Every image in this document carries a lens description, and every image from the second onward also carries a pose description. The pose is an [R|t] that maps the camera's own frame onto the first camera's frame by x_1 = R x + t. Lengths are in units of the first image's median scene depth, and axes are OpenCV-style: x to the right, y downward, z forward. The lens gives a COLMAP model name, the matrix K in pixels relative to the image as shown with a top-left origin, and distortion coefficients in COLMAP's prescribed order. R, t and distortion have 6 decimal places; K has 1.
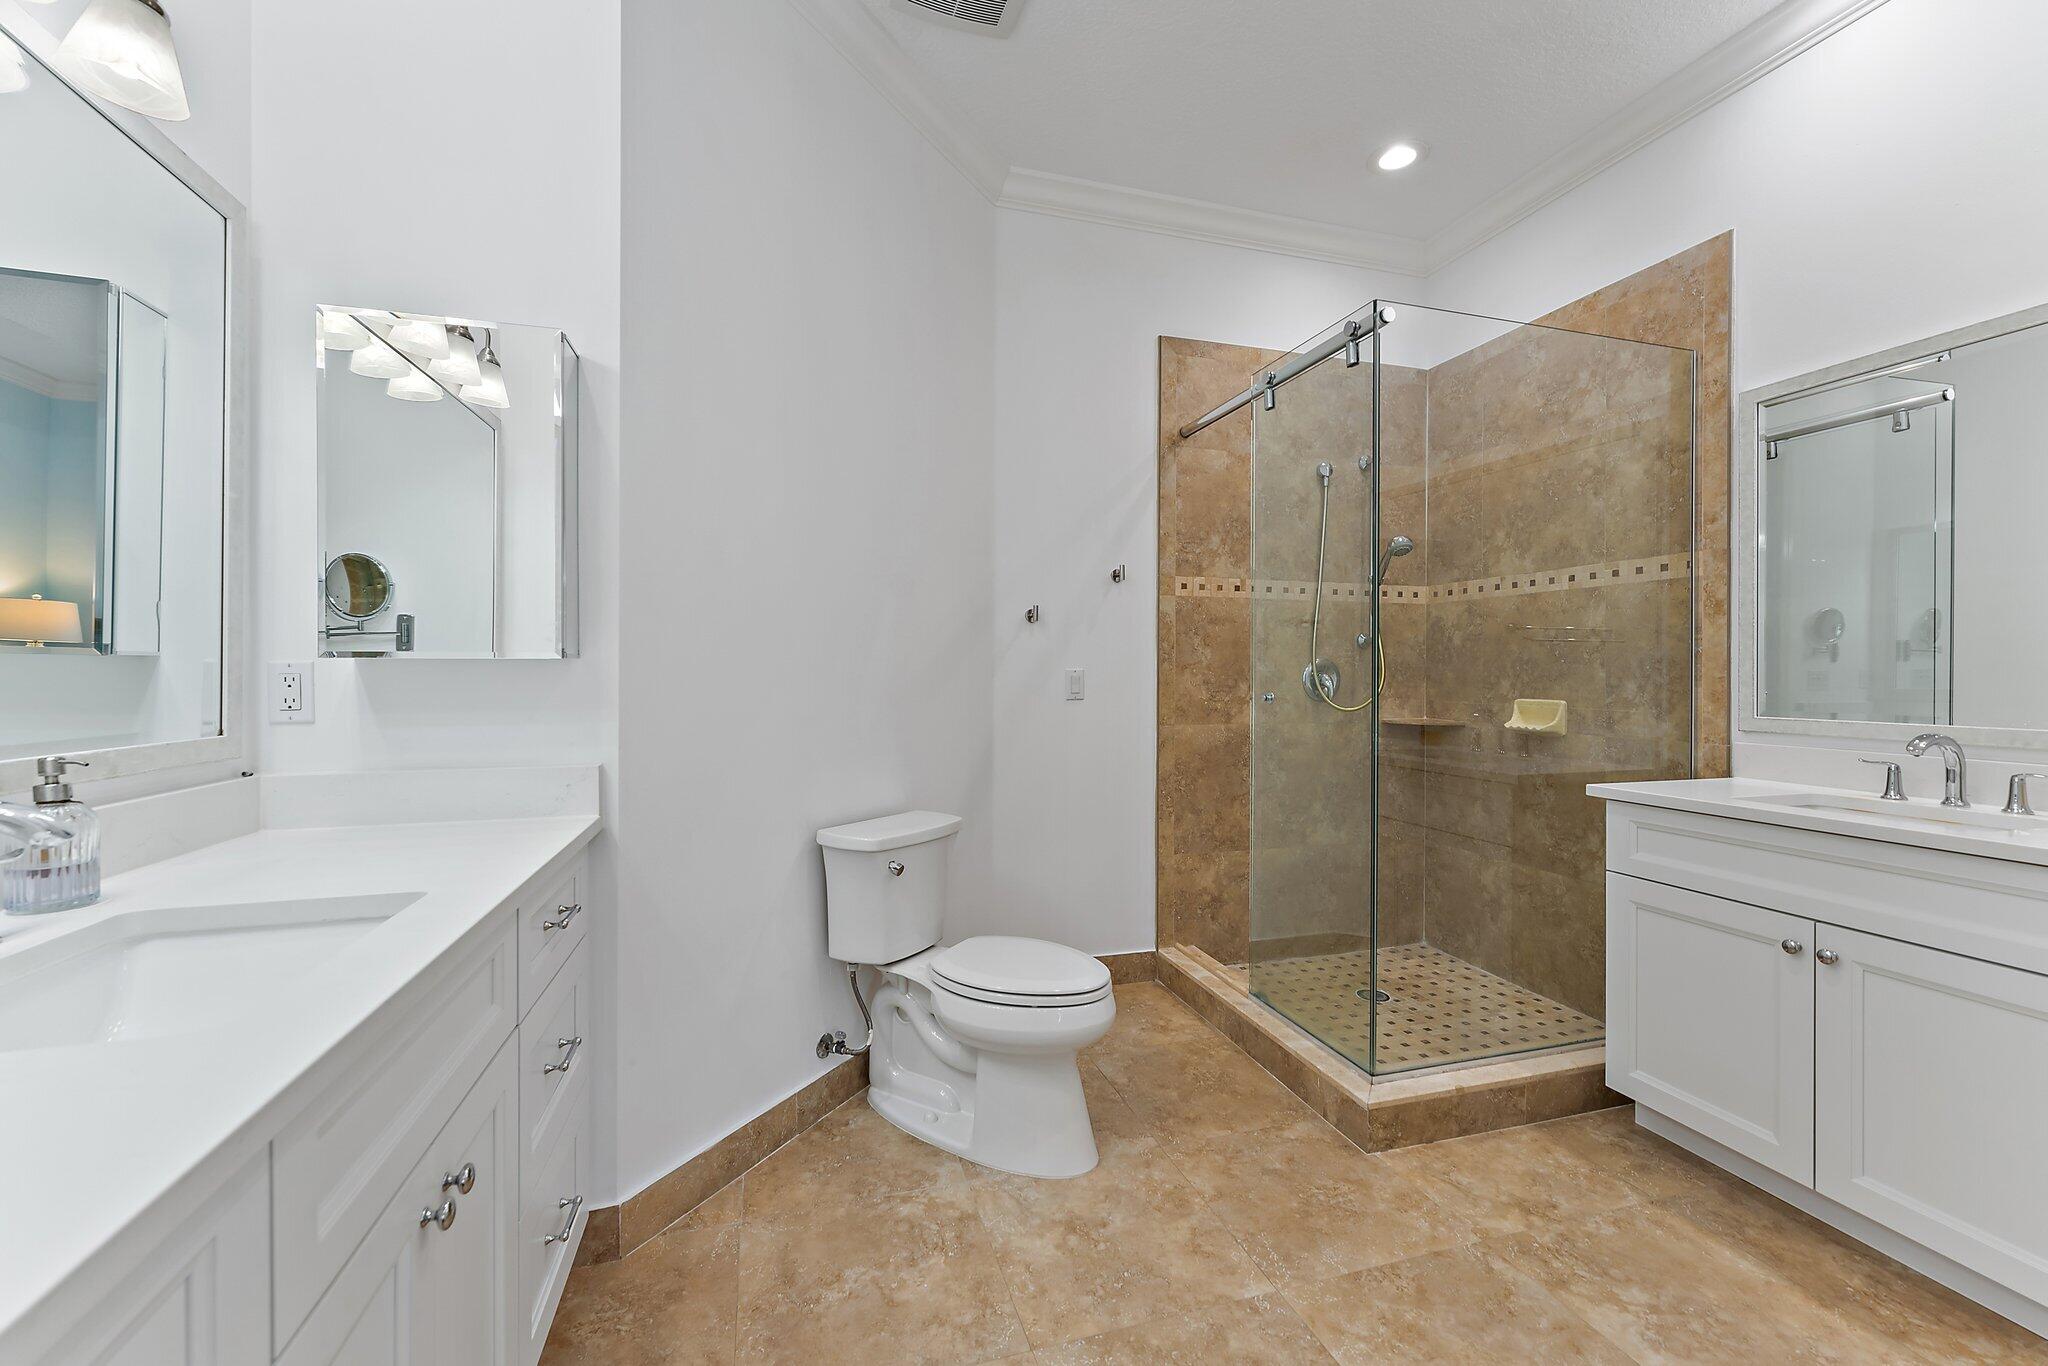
lens RADIAL K [[834.5, 0, 1021.3], [0, 834.5, 674.1], [0, 0, 1]] dist [-0.001231, -0.000044]
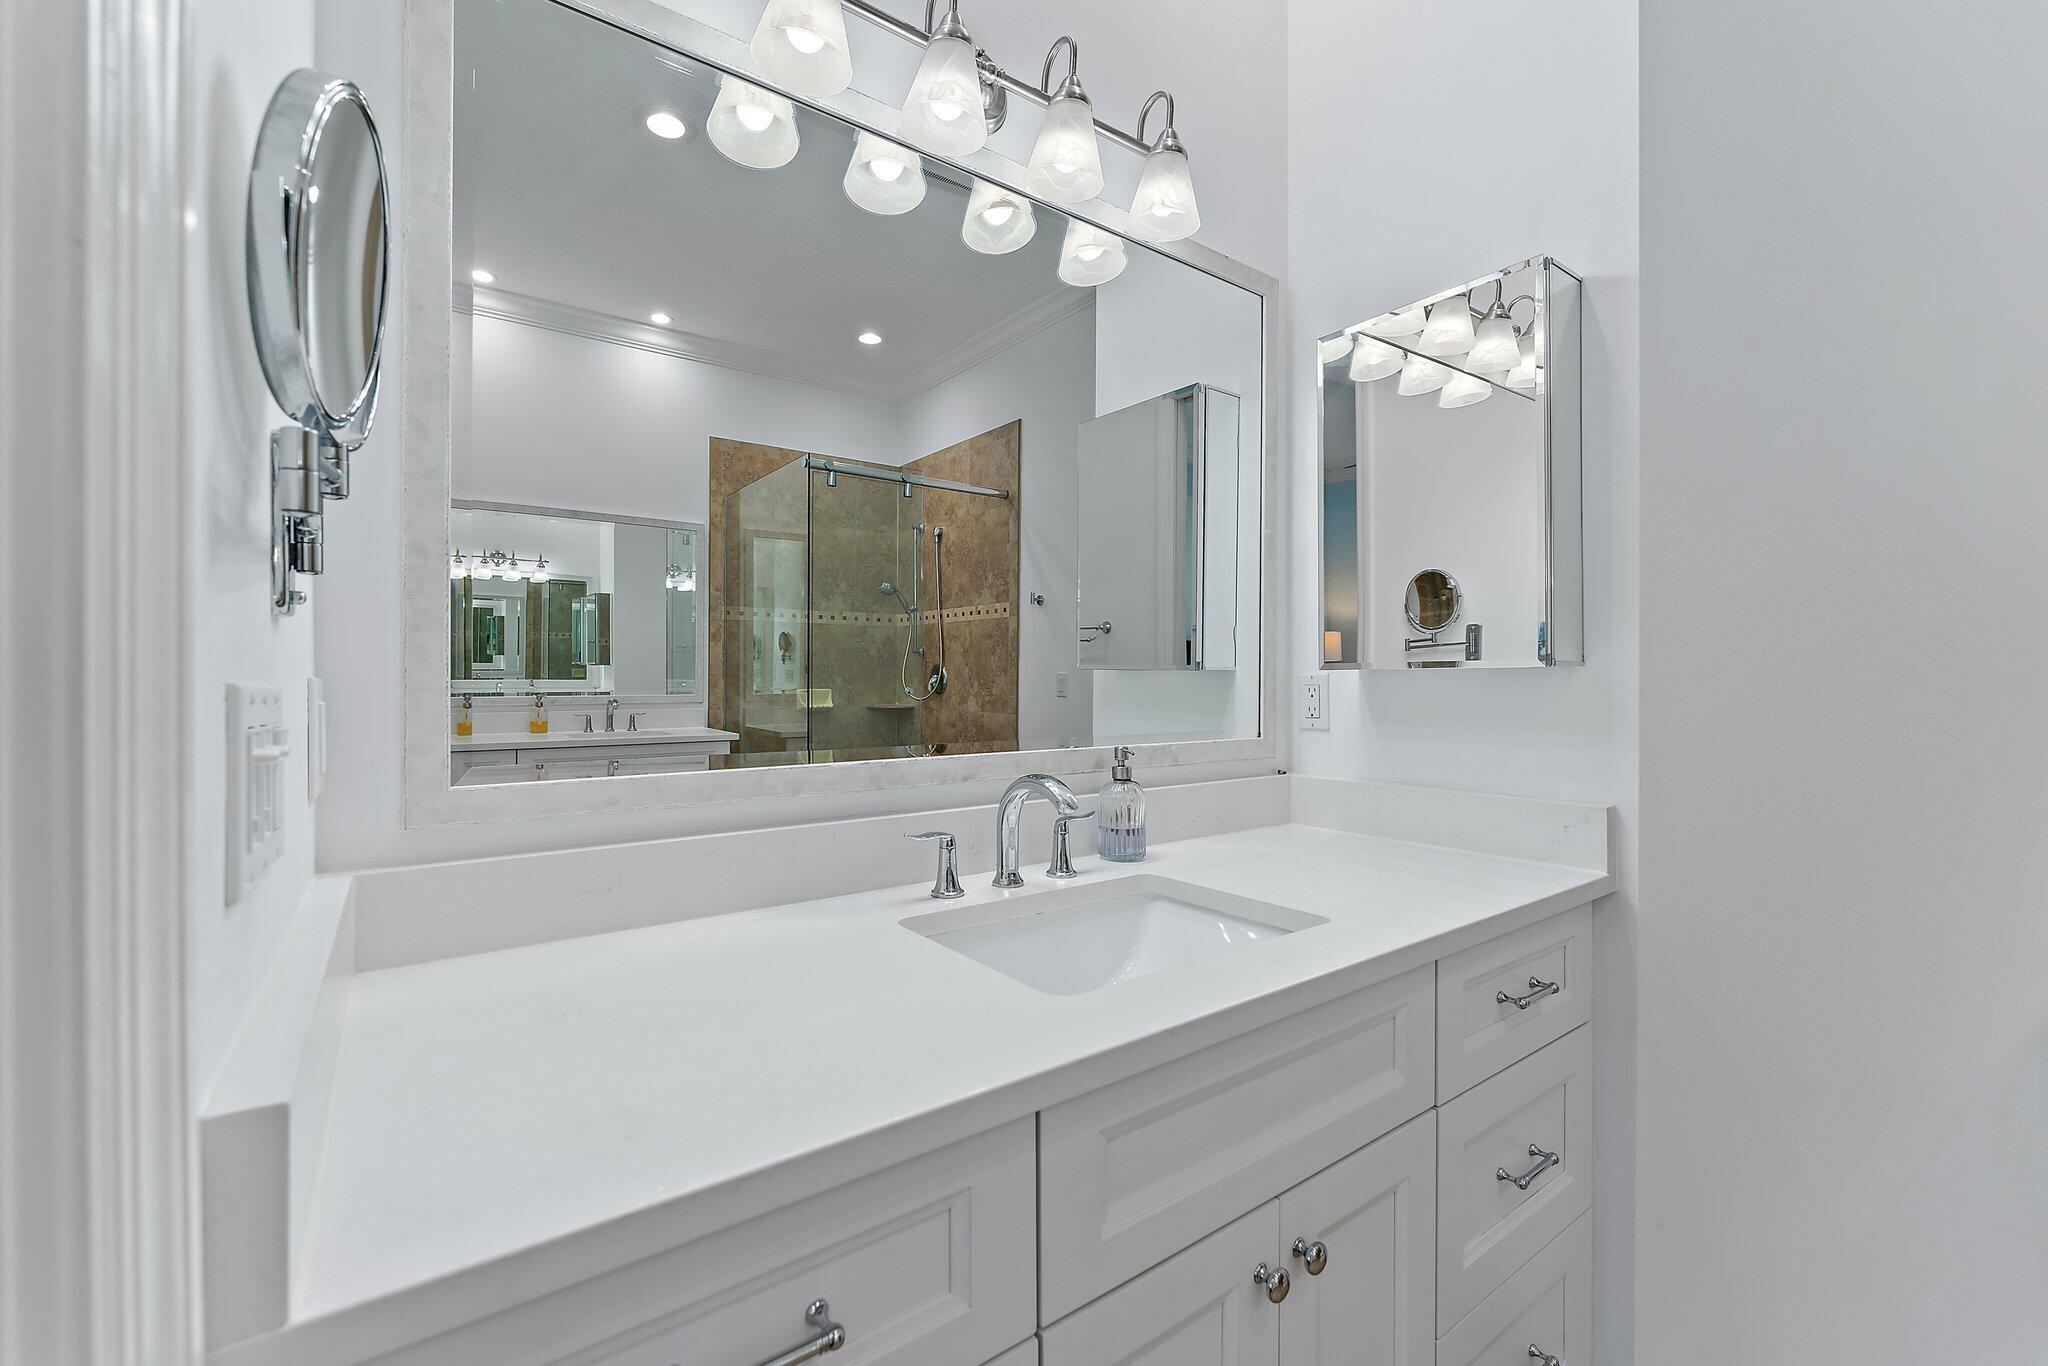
lens RADIAL K [[834.5, 0, 1023.2], [0, 834.5, 683.3], [0, 0, 1]] dist [-0.001231, -0.000044]
pose [[0.313677, 0.003228, -0.949524, 0.052297], [-0.001755, 0.999994, 0.002819, -0.005117], [0.949528, 0.000783, 0.313681, 0.290328]]
